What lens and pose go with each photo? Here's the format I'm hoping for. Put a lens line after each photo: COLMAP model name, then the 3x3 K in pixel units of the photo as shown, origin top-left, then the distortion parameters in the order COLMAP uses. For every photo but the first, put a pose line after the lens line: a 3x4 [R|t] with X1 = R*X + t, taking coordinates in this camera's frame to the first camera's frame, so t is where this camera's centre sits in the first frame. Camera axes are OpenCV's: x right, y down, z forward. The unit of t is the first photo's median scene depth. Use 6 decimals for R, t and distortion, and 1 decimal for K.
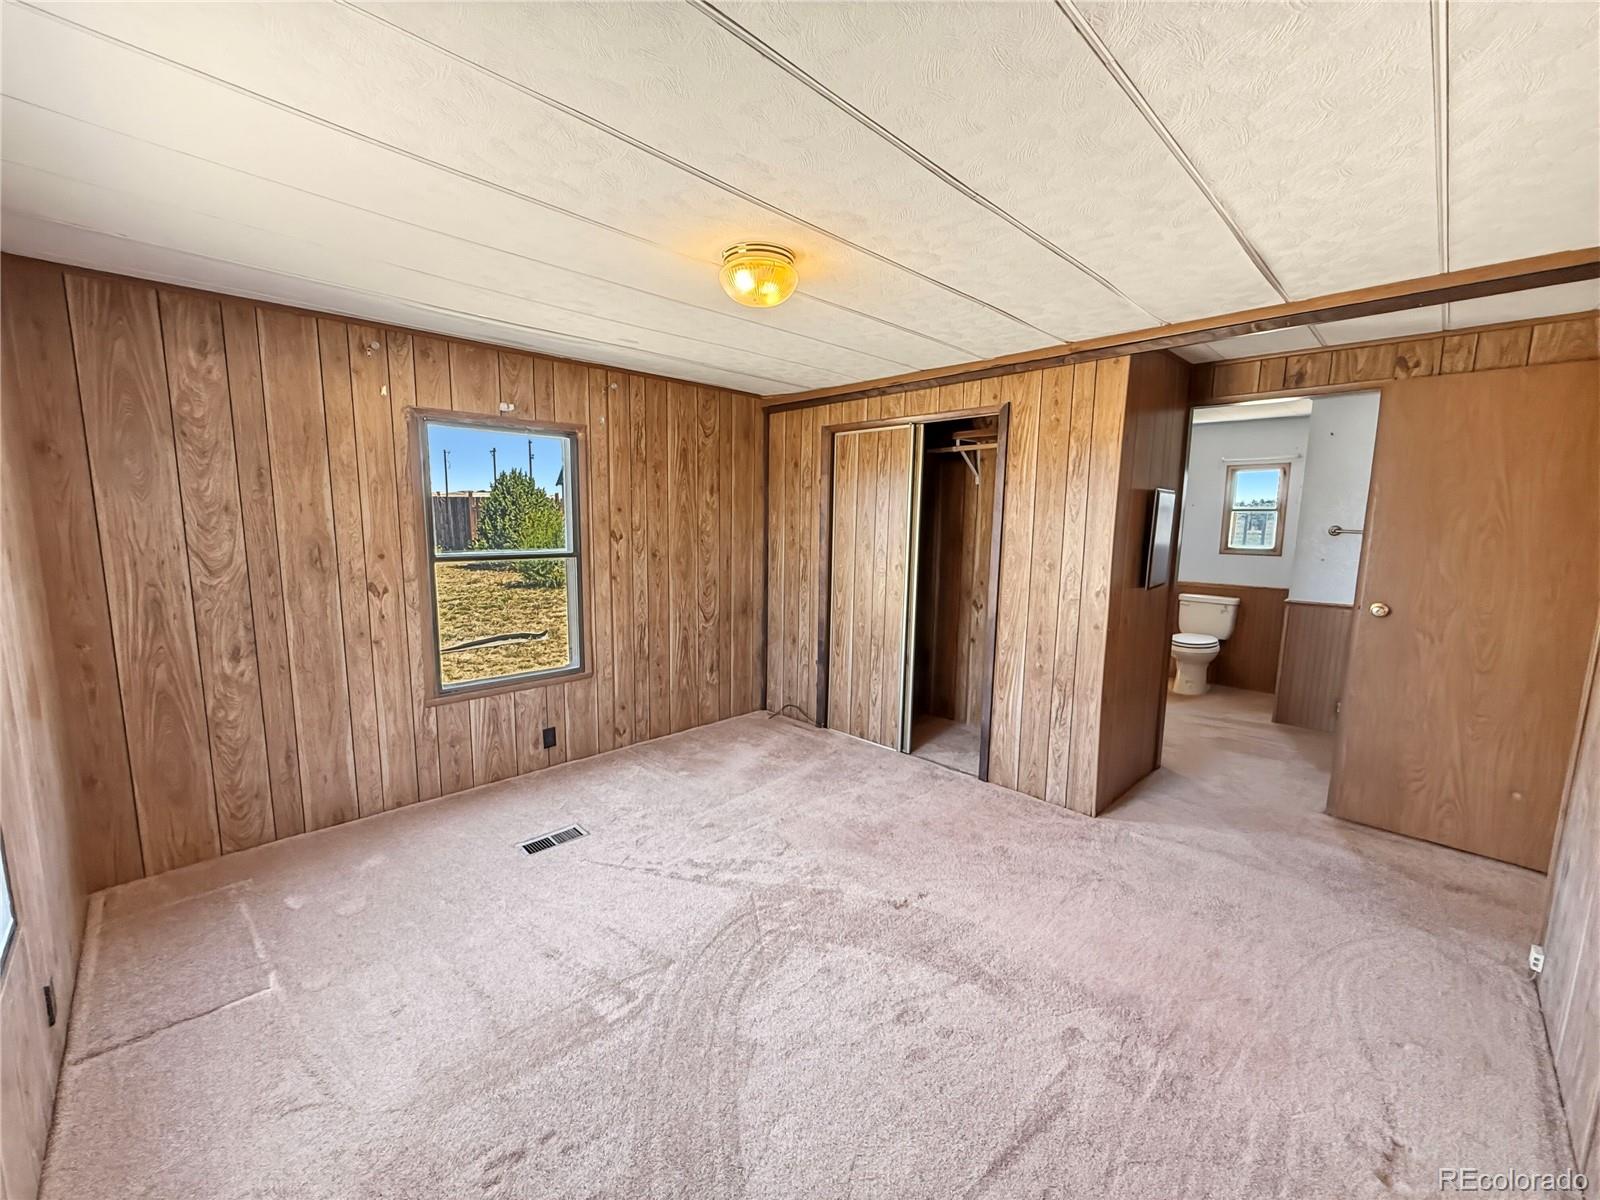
lens RADIAL K [[639.3, 0, 800.6], [0, 639.3, 600.2], [0, 0, 1]] dist [0.000695, -0.000156]
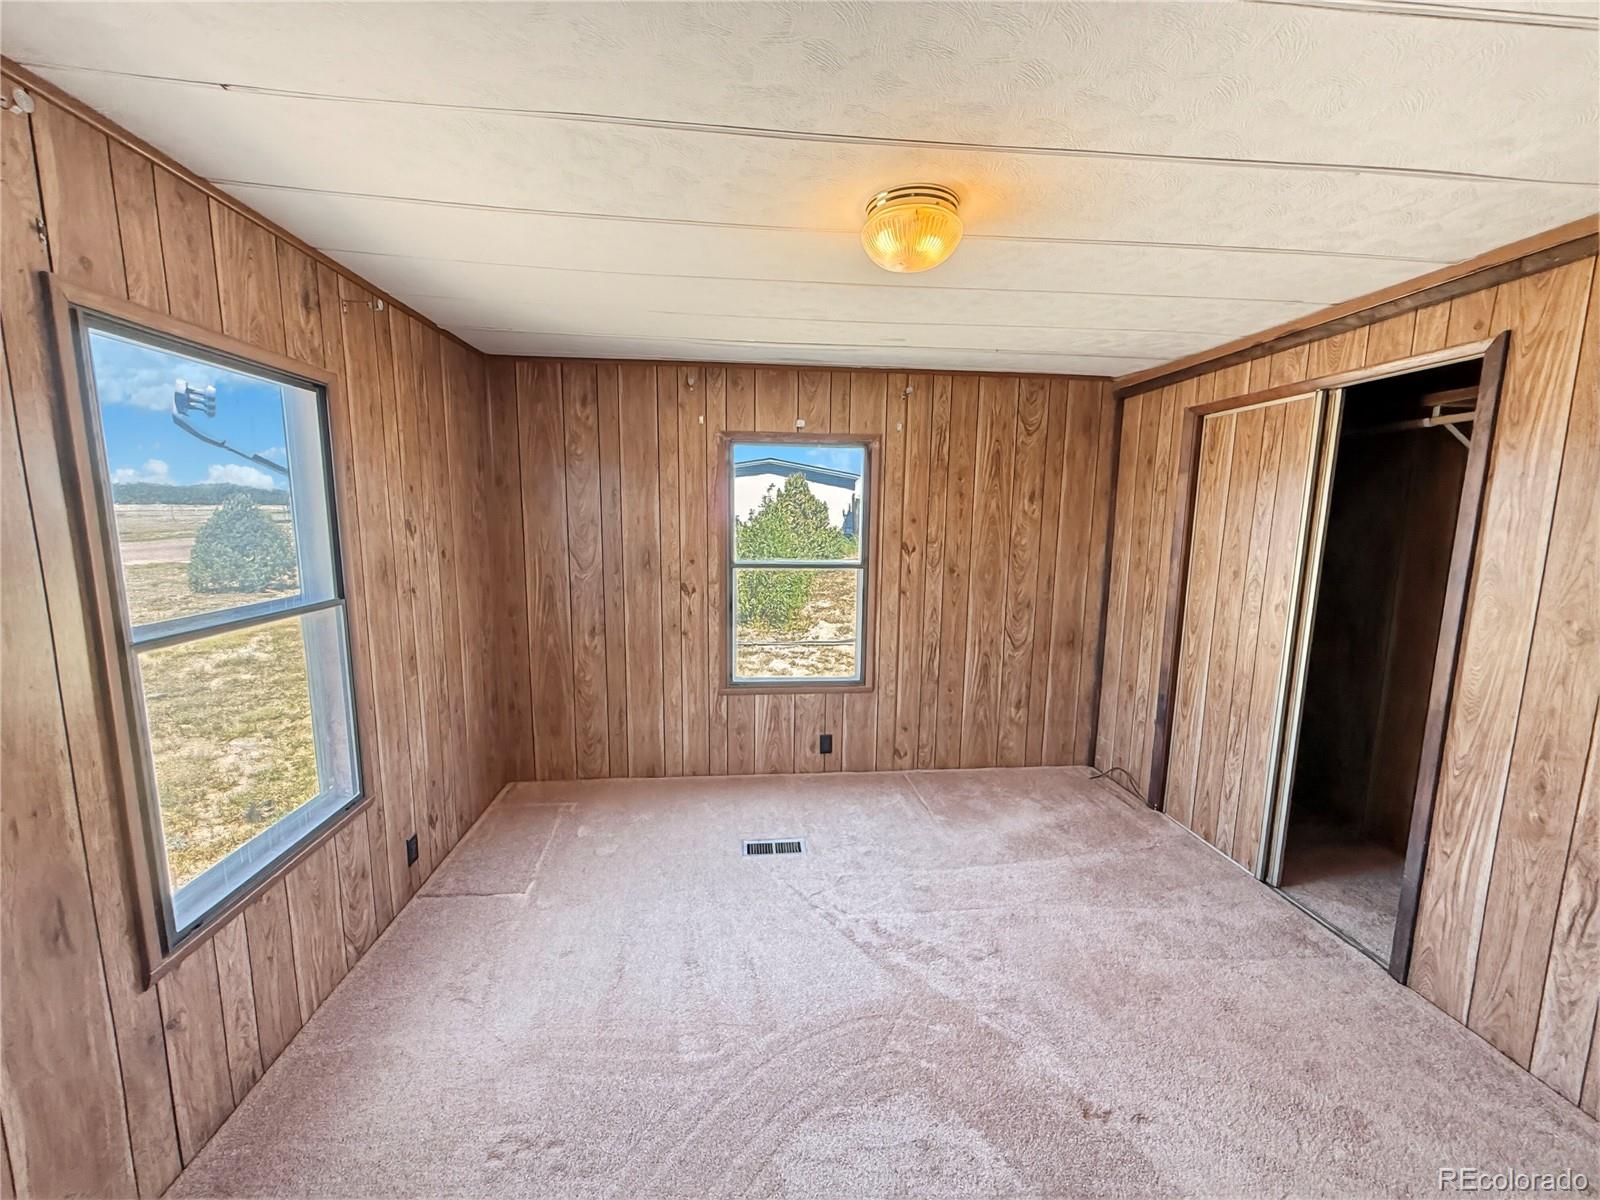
lens RADIAL K [[639.3, 0, 796.7], [0, 639.3, 599.8], [0, 0, 1]] dist [0.000695, -0.000156]
pose [[0.773618, 0.081210, -0.628426, 0.217064], [-0.085431, 0.996066, 0.023551, -0.038505], [0.627866, 0.035467, 0.777513, 0.192703]]
